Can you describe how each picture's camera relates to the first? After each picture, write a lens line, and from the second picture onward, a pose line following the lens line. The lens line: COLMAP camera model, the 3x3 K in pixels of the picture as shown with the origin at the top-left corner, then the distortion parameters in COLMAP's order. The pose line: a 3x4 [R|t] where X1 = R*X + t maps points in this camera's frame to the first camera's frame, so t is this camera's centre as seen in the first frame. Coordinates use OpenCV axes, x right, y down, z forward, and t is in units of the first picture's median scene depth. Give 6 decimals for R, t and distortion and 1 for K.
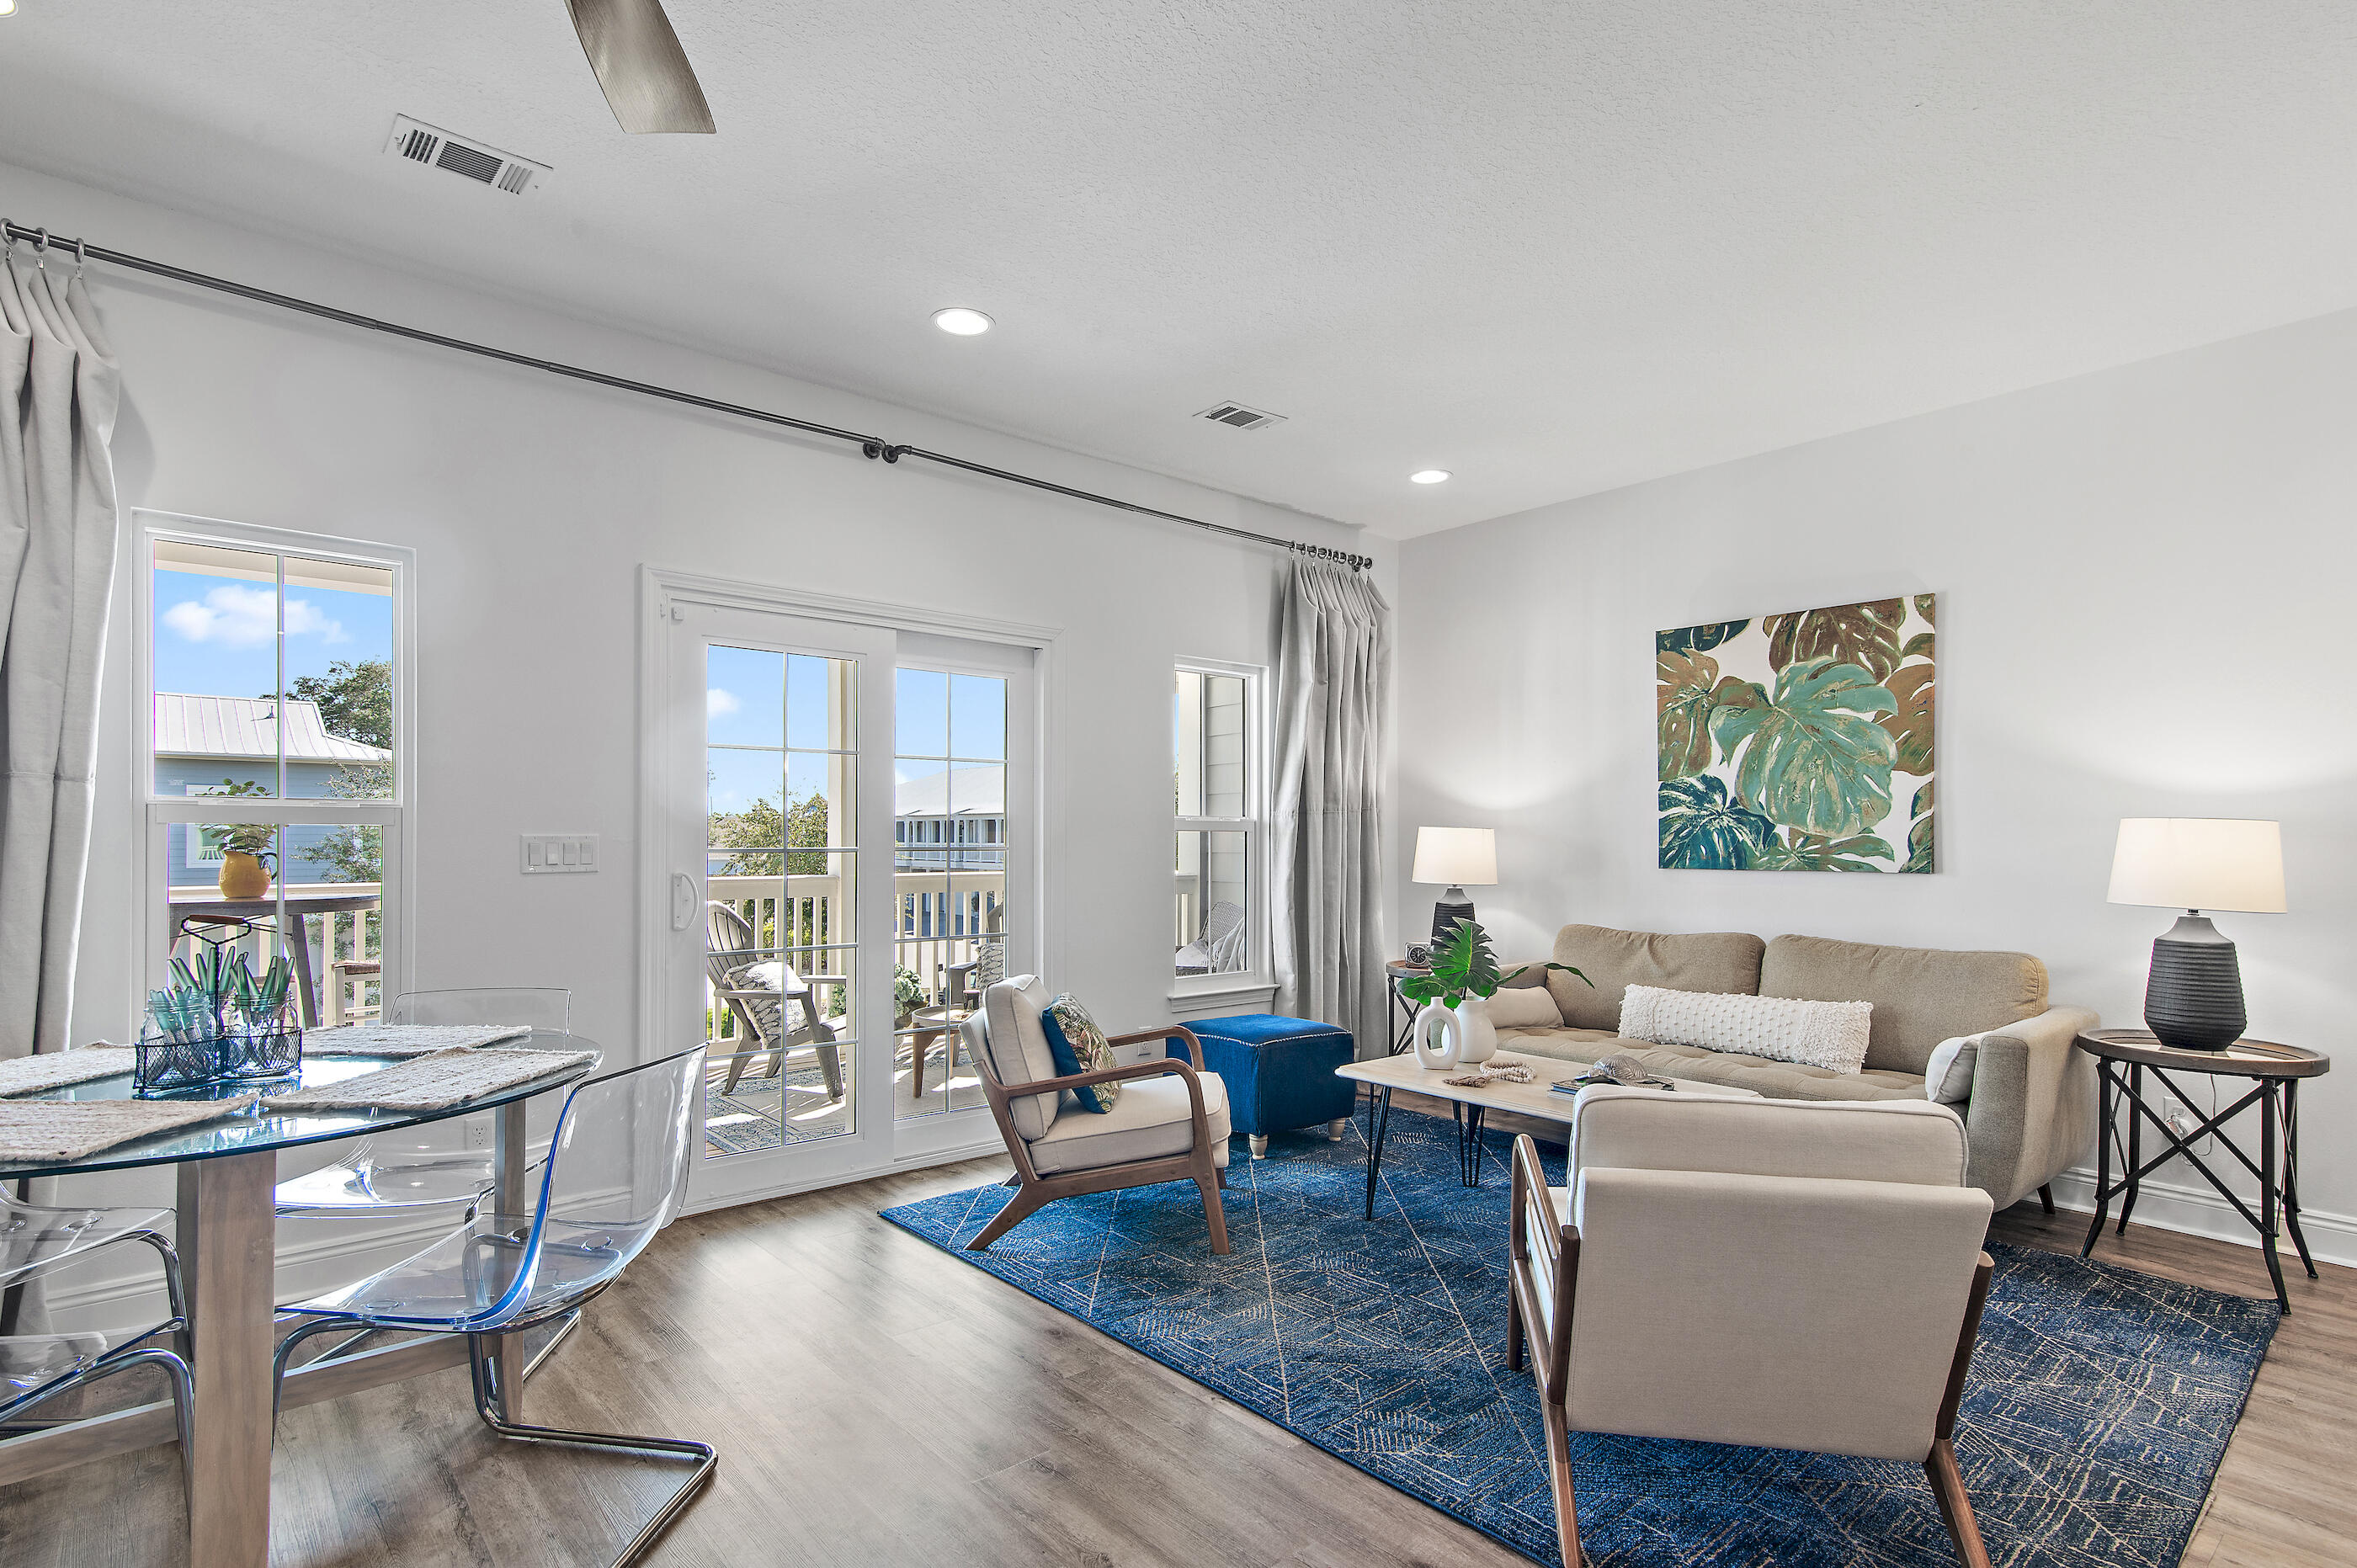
lens RADIAL K [[1155.2, 0, 1183.0], [0, 1155.2, 835.8], [0, 0, 1]] dist [0.000239, 0.000187]
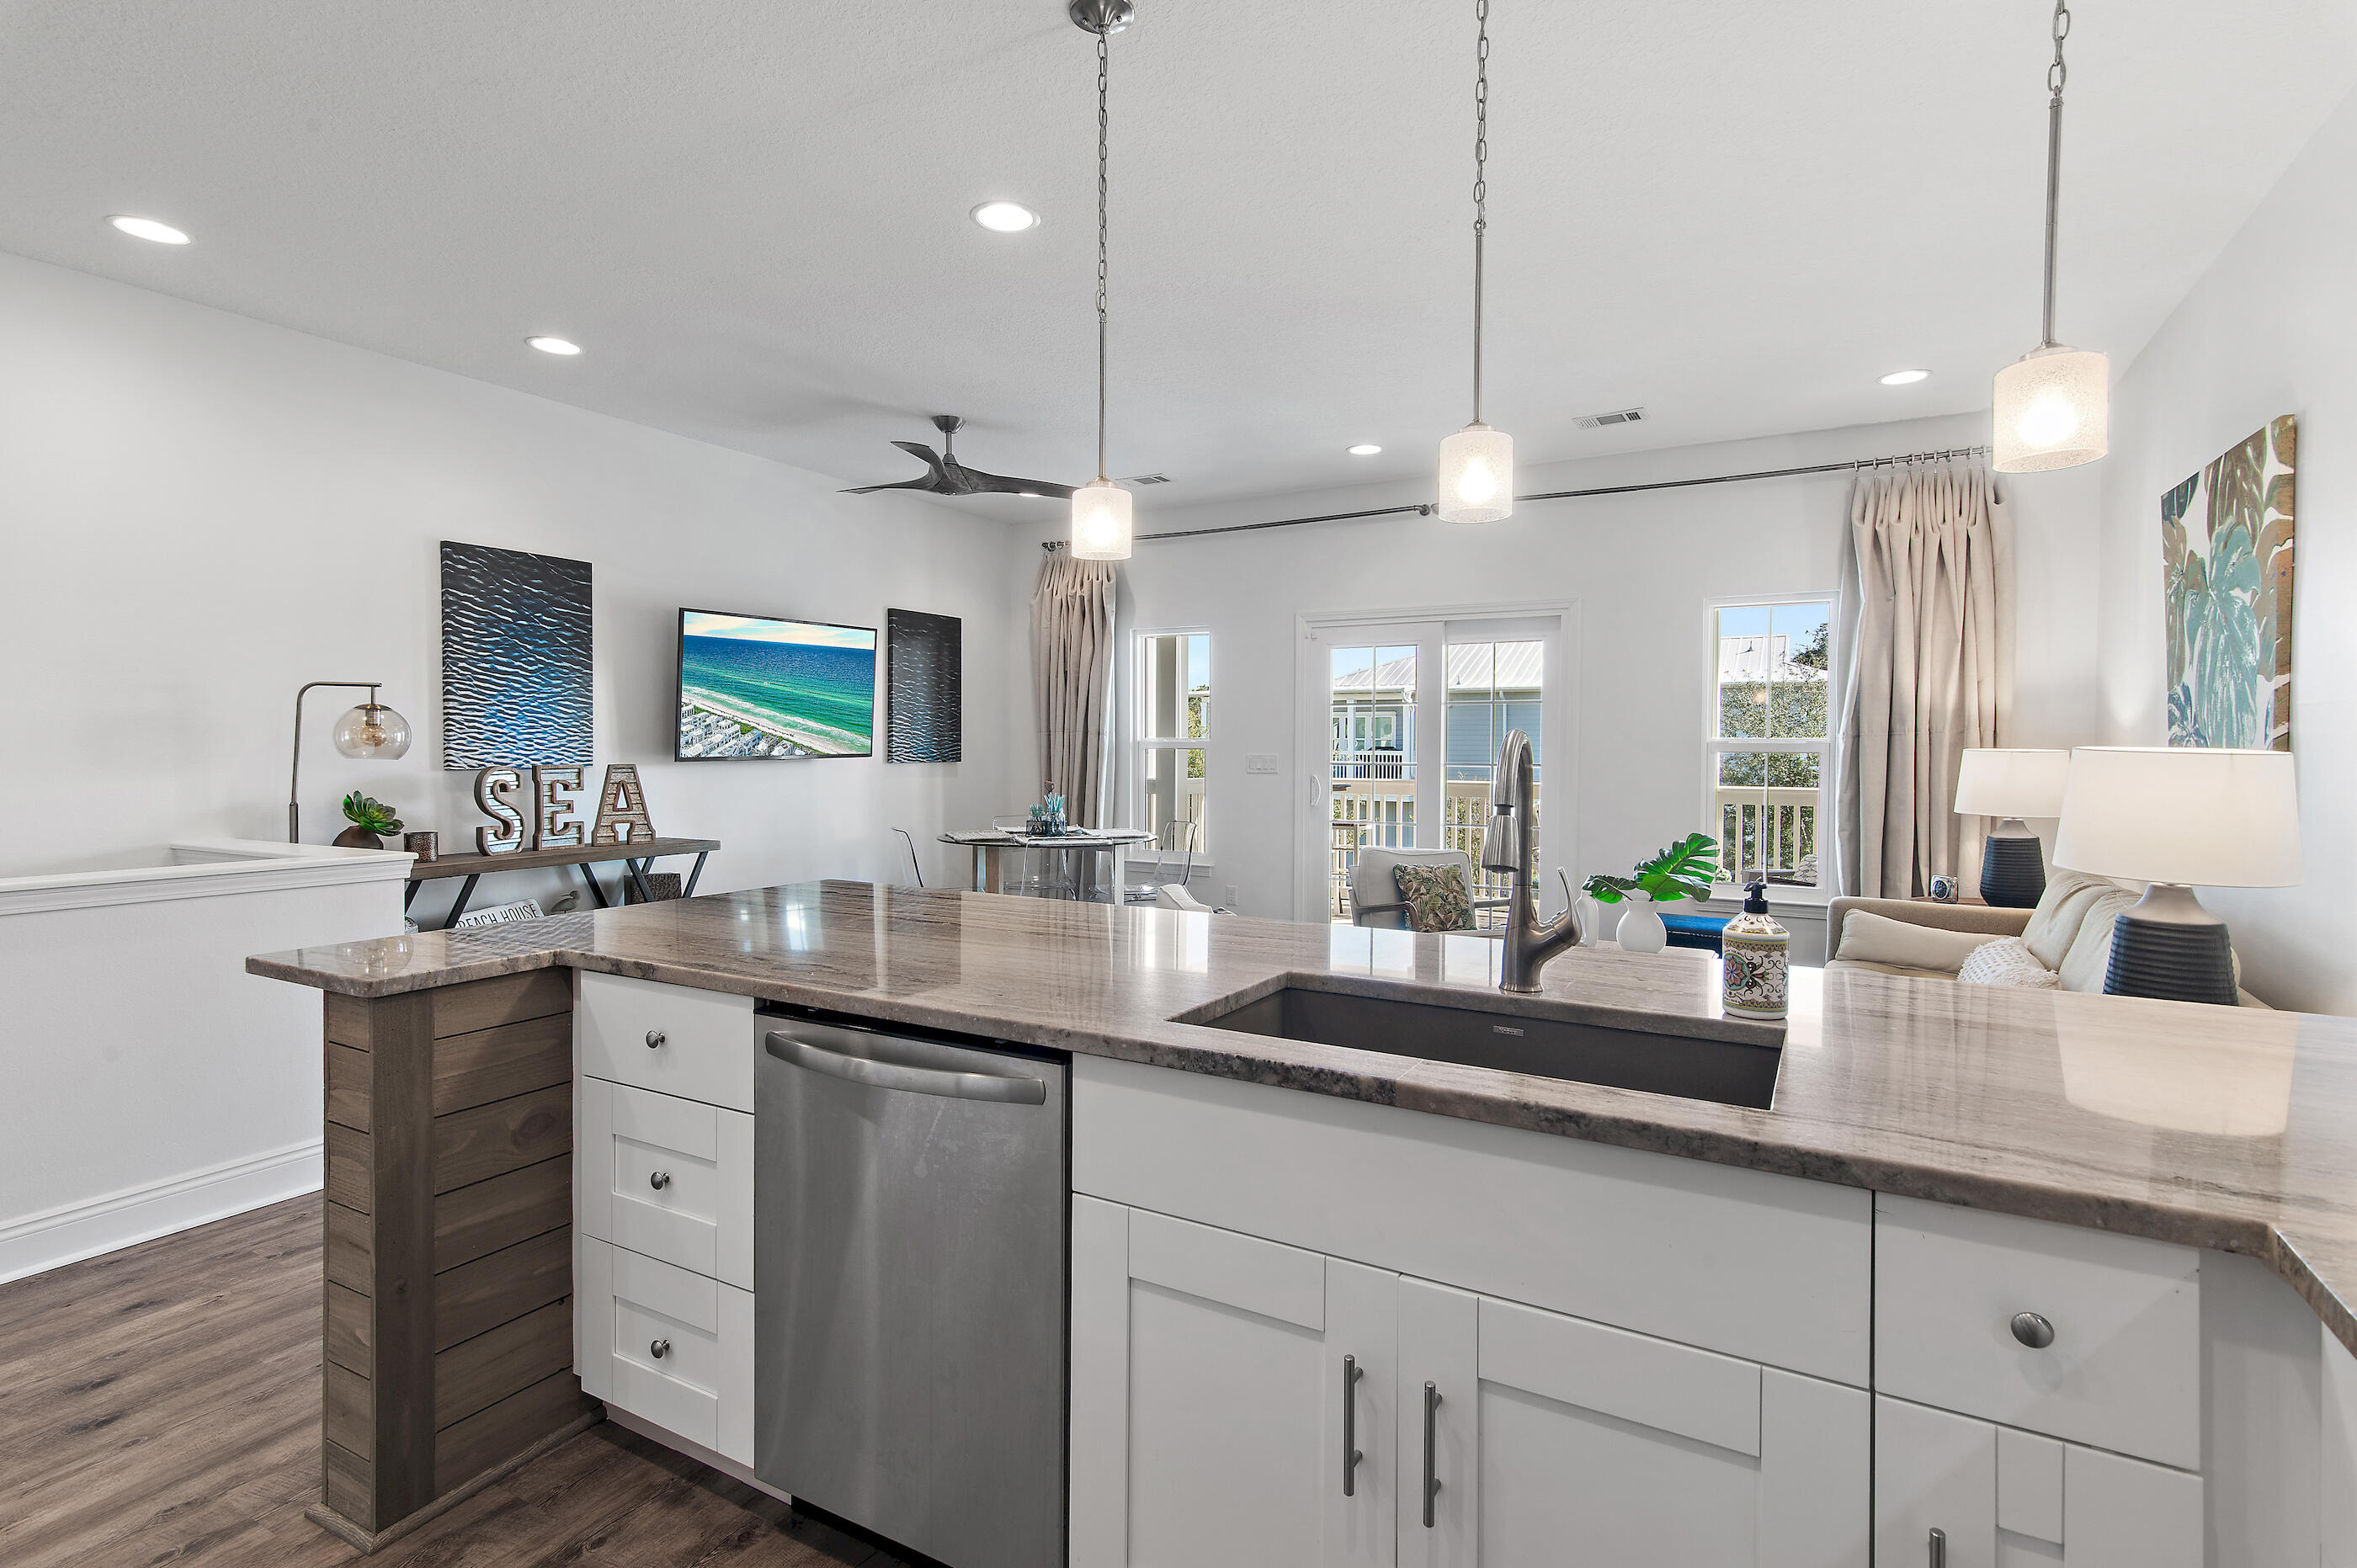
lens RADIAL K [[1180.6, 0, 1167.0], [0, 1180.6, 759.5], [0, 0, 1]] dist [-0.013634, -0.000700]
pose [[0.311077, 0.012998, -0.950296, 1.060444], [0.000482, 0.999904, 0.013834, -0.015932], [0.950384, -0.004762, 0.311041, 0.154061]]
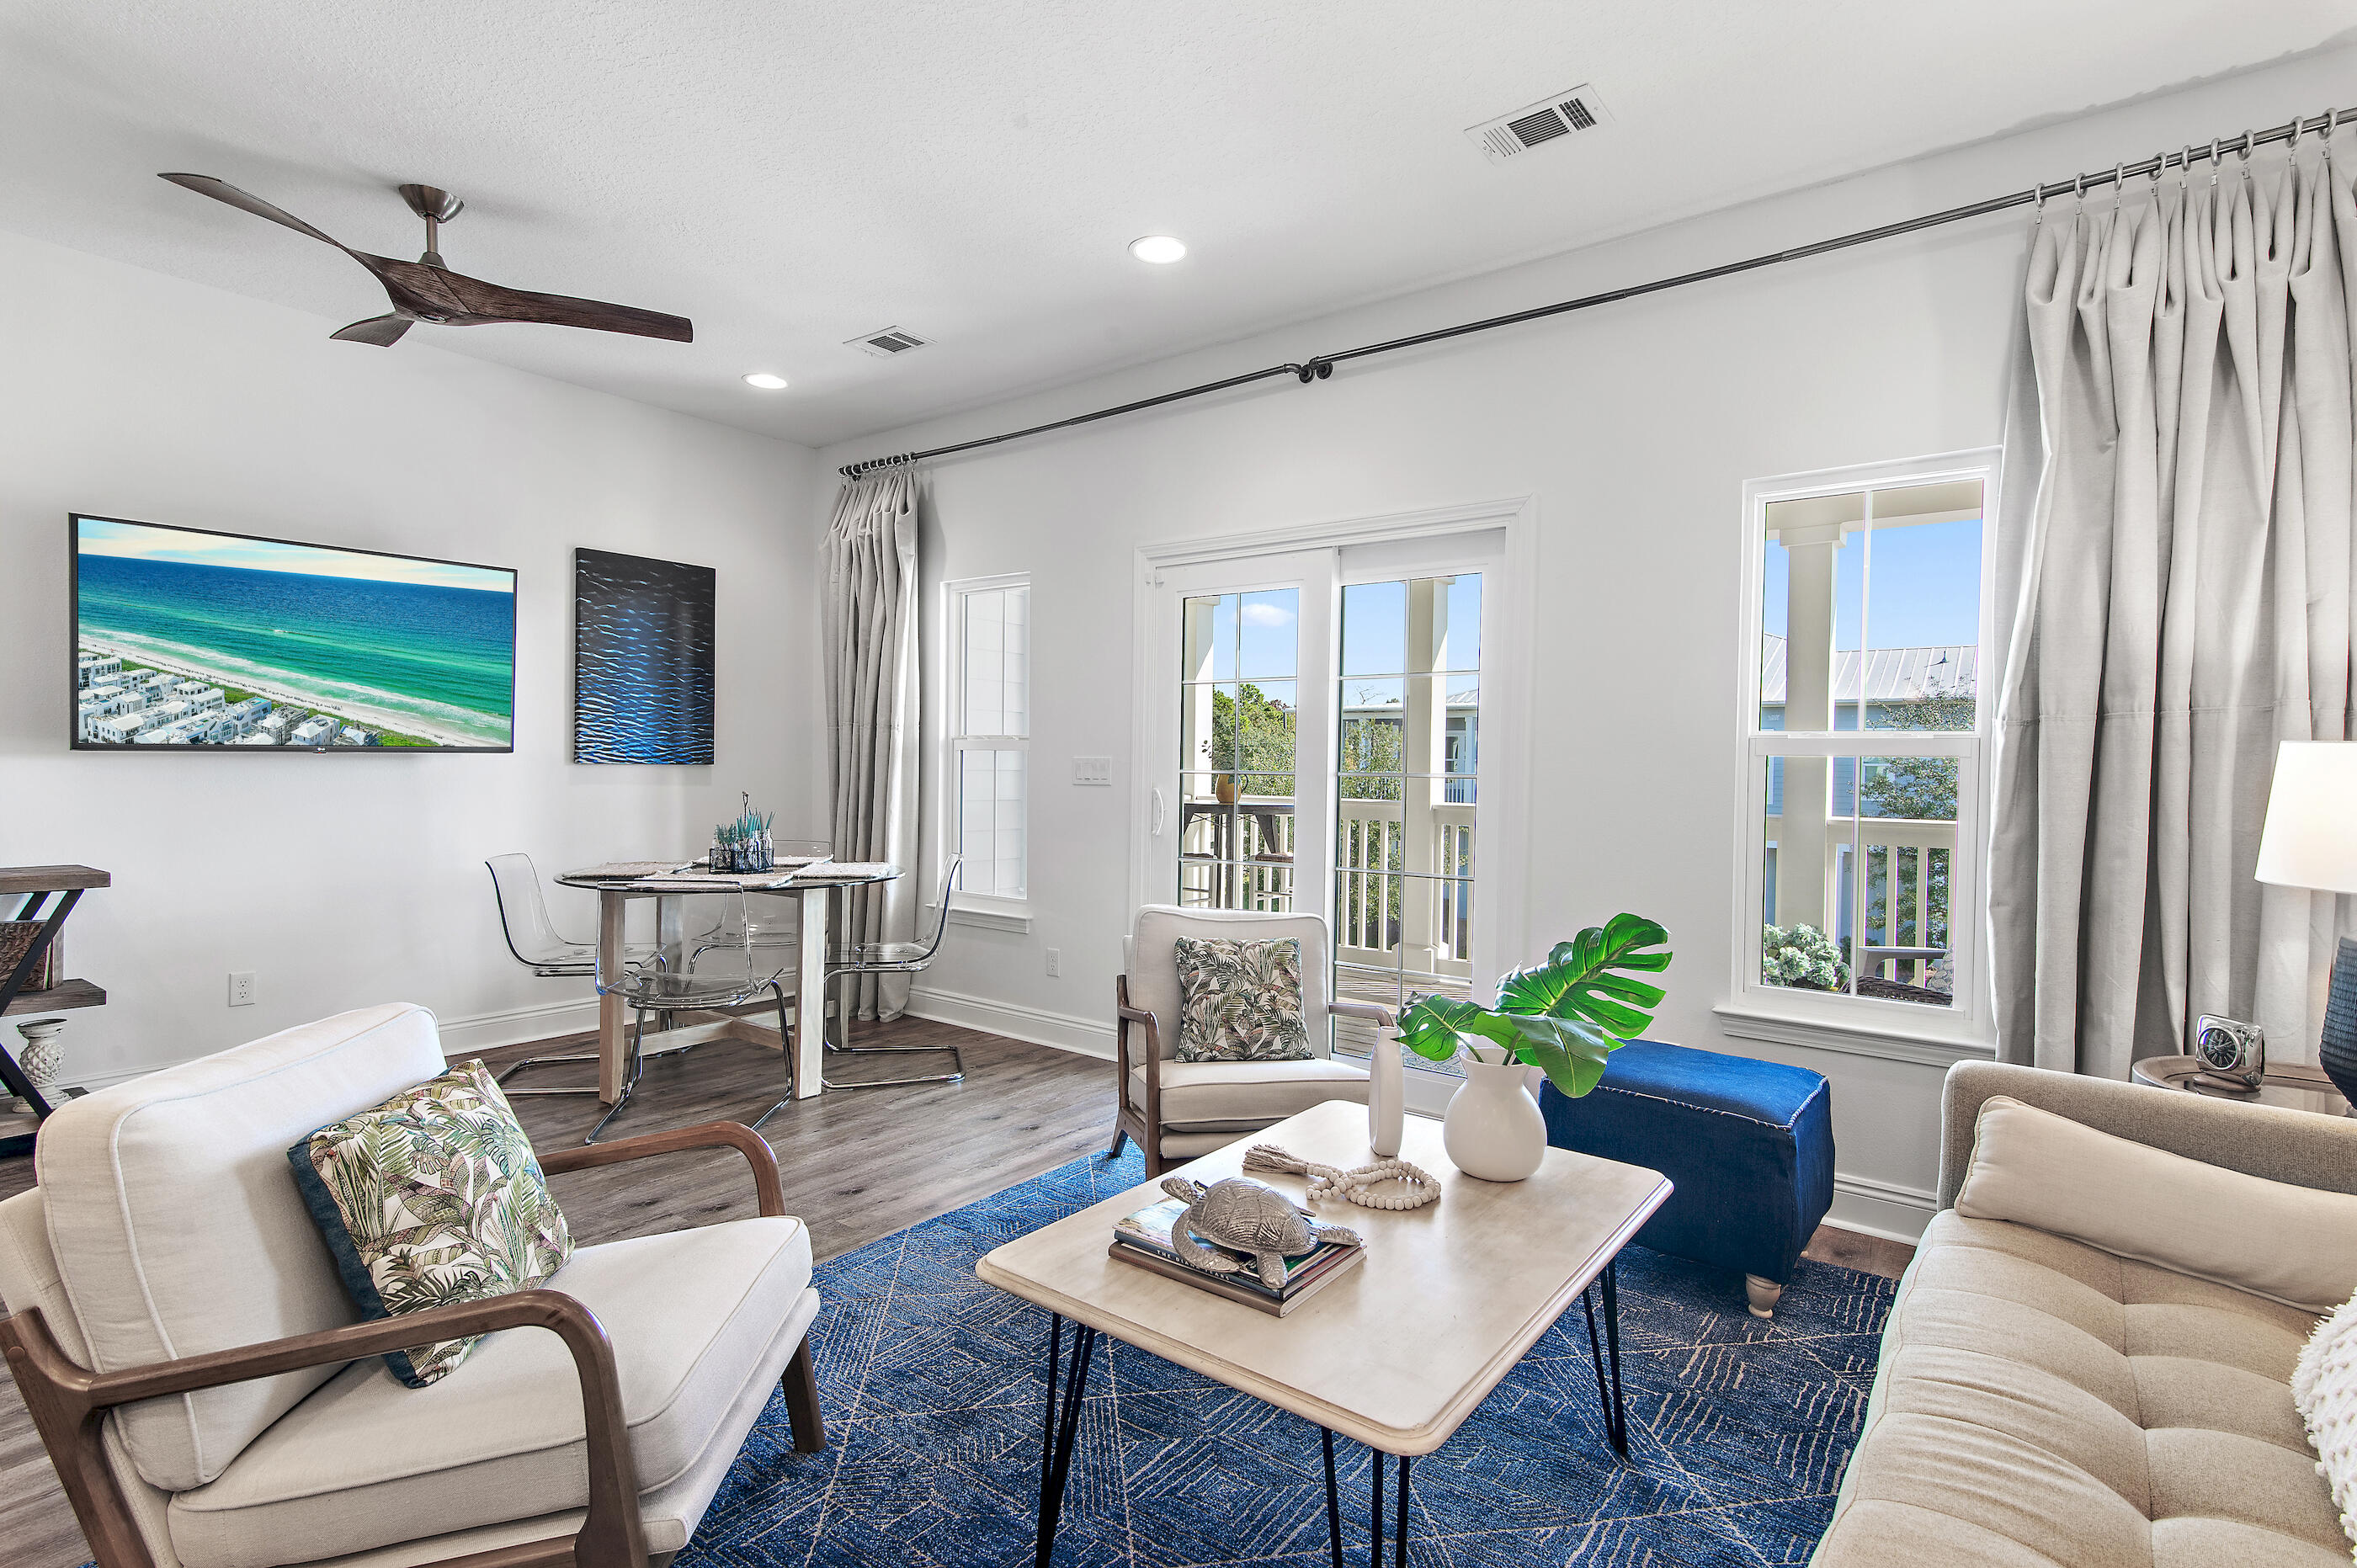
lens RADIAL K [[1157.2, 0, 1178.5], [0, 1157.2, 784.0], [0, 0, 1]] dist [-0.001037, 0.000851]
pose [[0.189066, 0.019161, -0.981777, 0.644904], [-0.011701, 0.999783, 0.017259, 0.004257], [0.981895, 0.008224, 0.189249, 0.651045]]
